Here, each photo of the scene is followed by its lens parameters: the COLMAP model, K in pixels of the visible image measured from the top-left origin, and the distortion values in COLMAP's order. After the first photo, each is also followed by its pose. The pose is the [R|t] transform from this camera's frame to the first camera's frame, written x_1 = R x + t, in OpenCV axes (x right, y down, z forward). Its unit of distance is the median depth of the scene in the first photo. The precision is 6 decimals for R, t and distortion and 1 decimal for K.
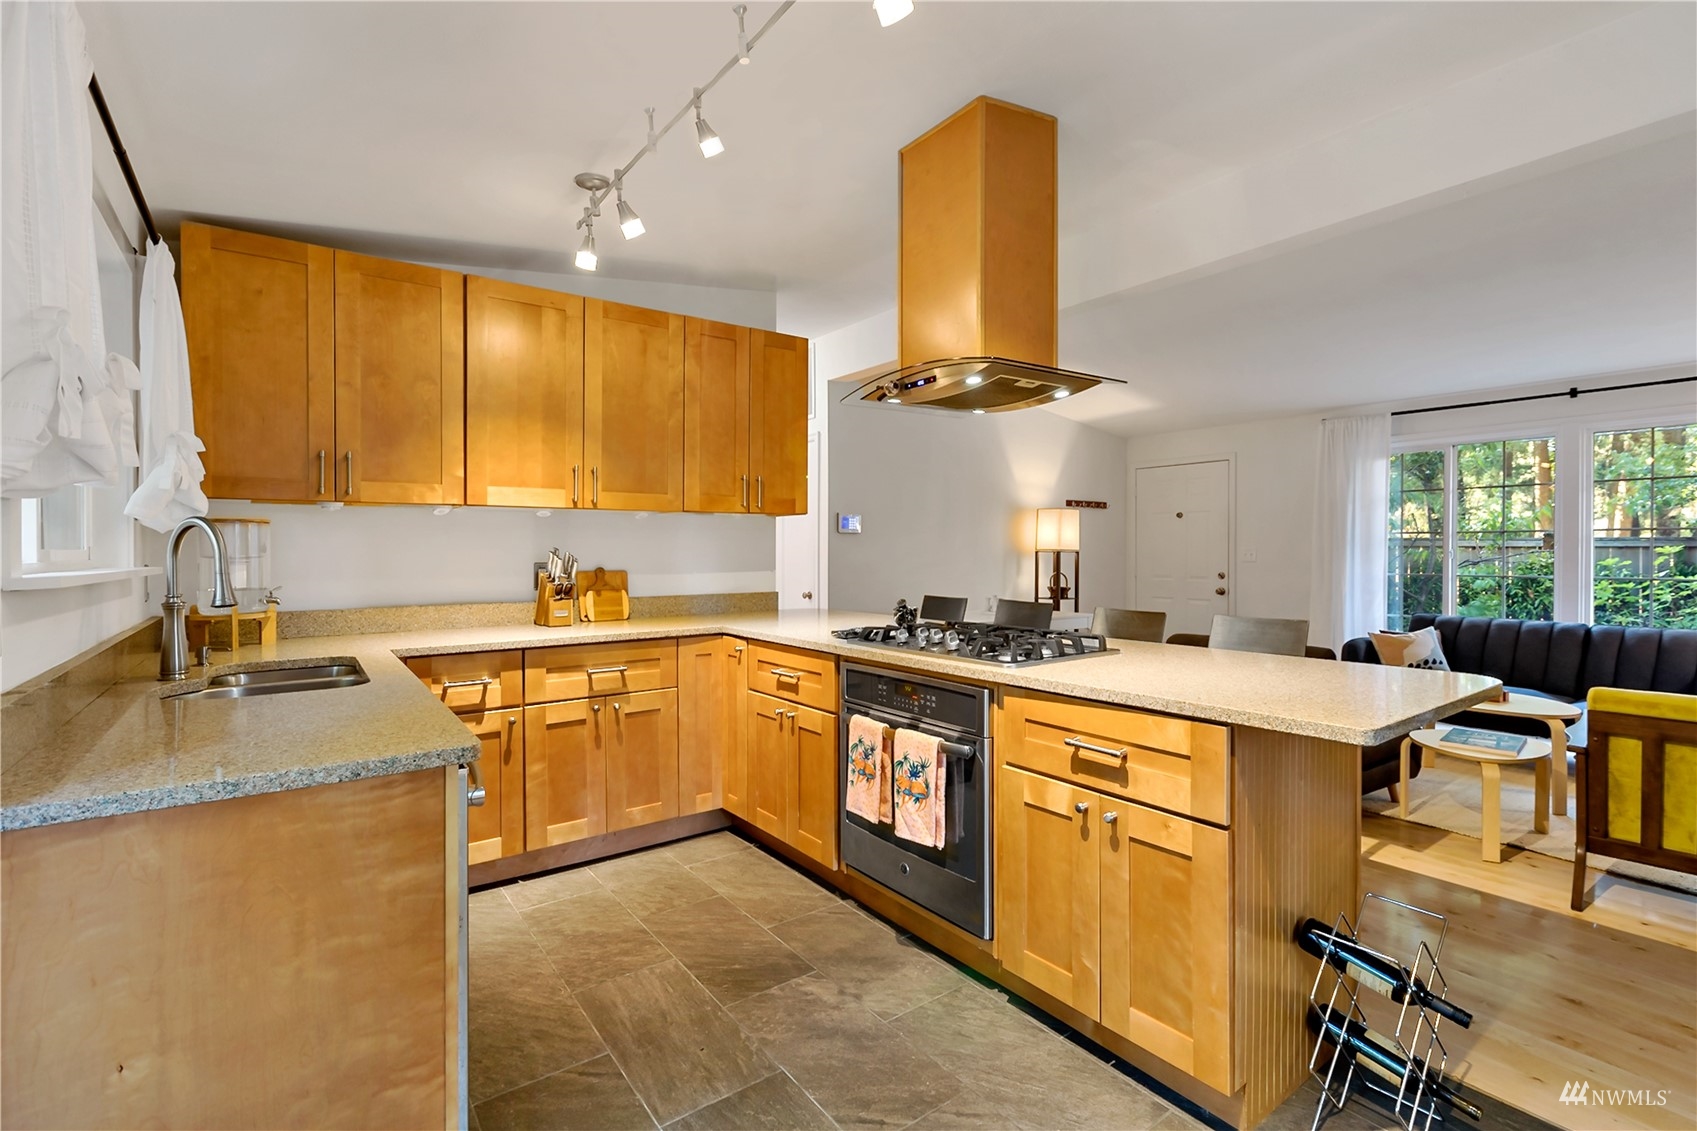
lens RADIAL K [[789.3, 0, 858.4], [0, 789.3, 569.8], [0, 0, 1]] dist [-0.002301, 0.001124]
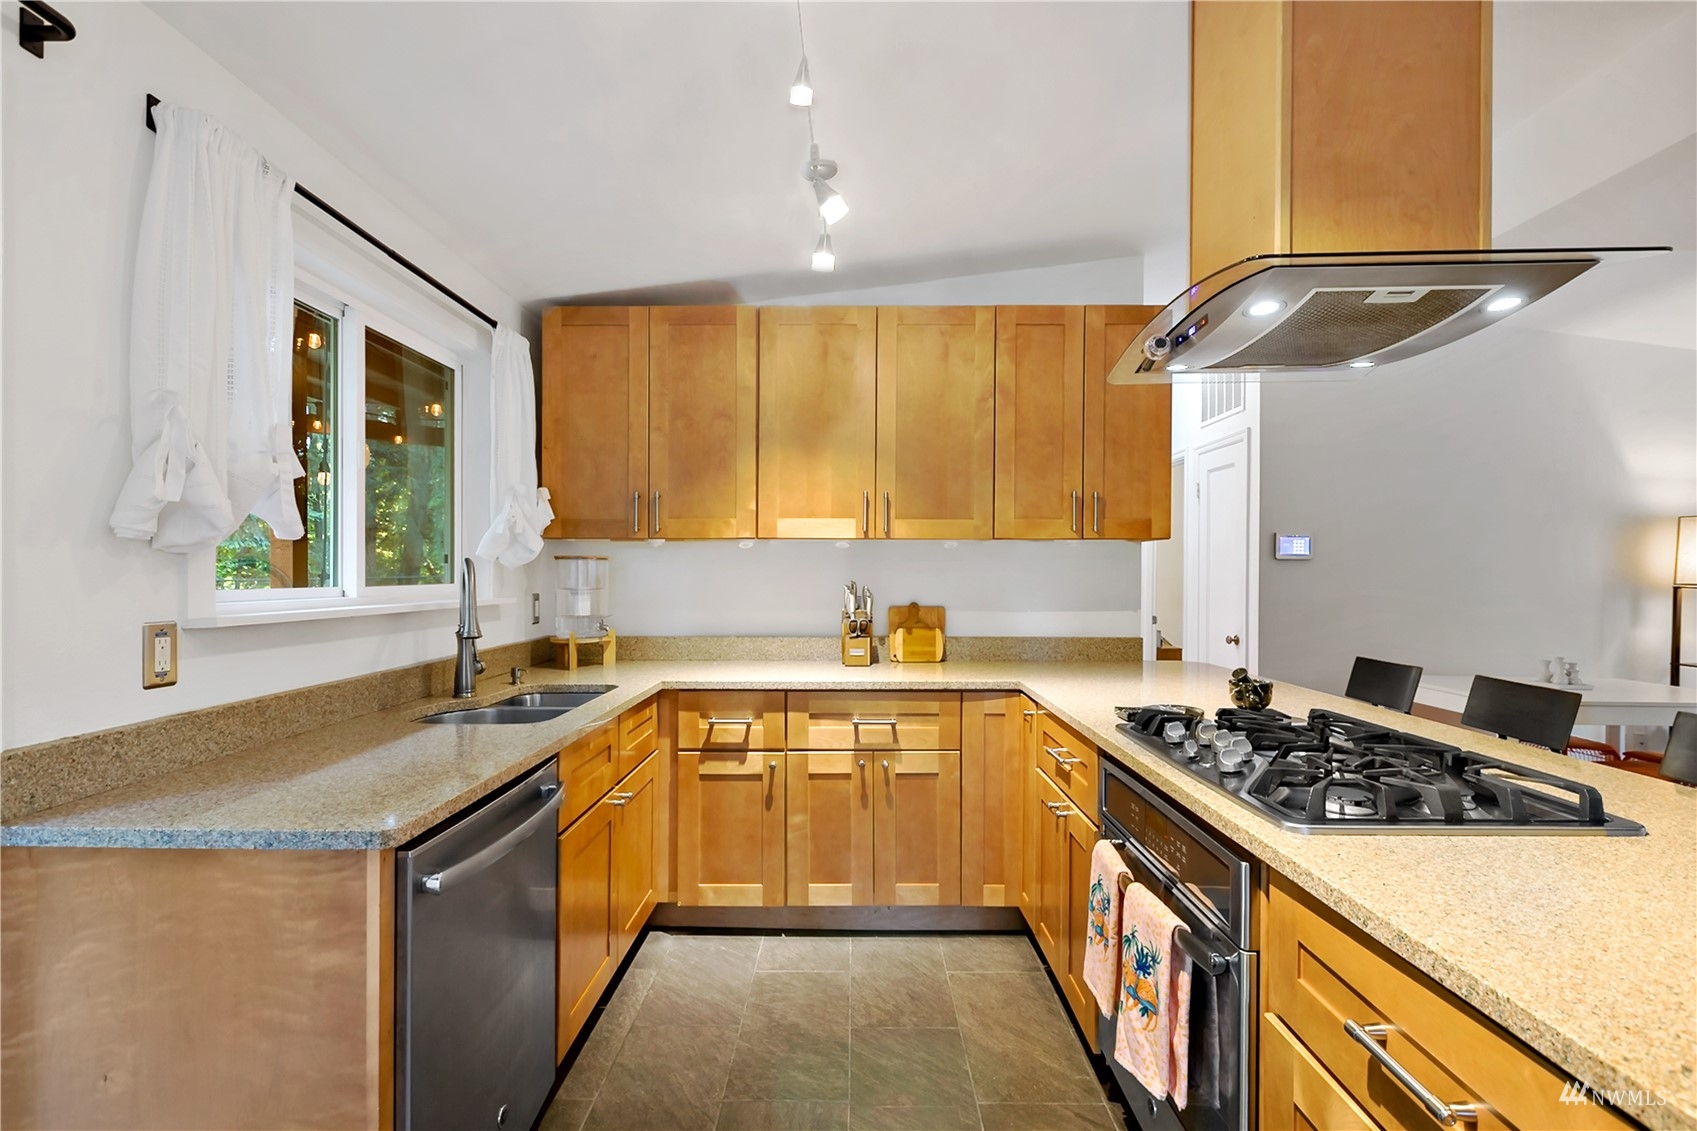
lens RADIAL K [[789.3, 0, 855.0], [0, 789.3, 581.1], [0, 0, 1]] dist [-0.002301, 0.001124]
pose [[0.791202, 0.013082, -0.611415, 0.209301], [-0.019624, 0.999799, -0.004003, -0.027264], [0.611240, 0.015165, 0.791300, 0.293724]]
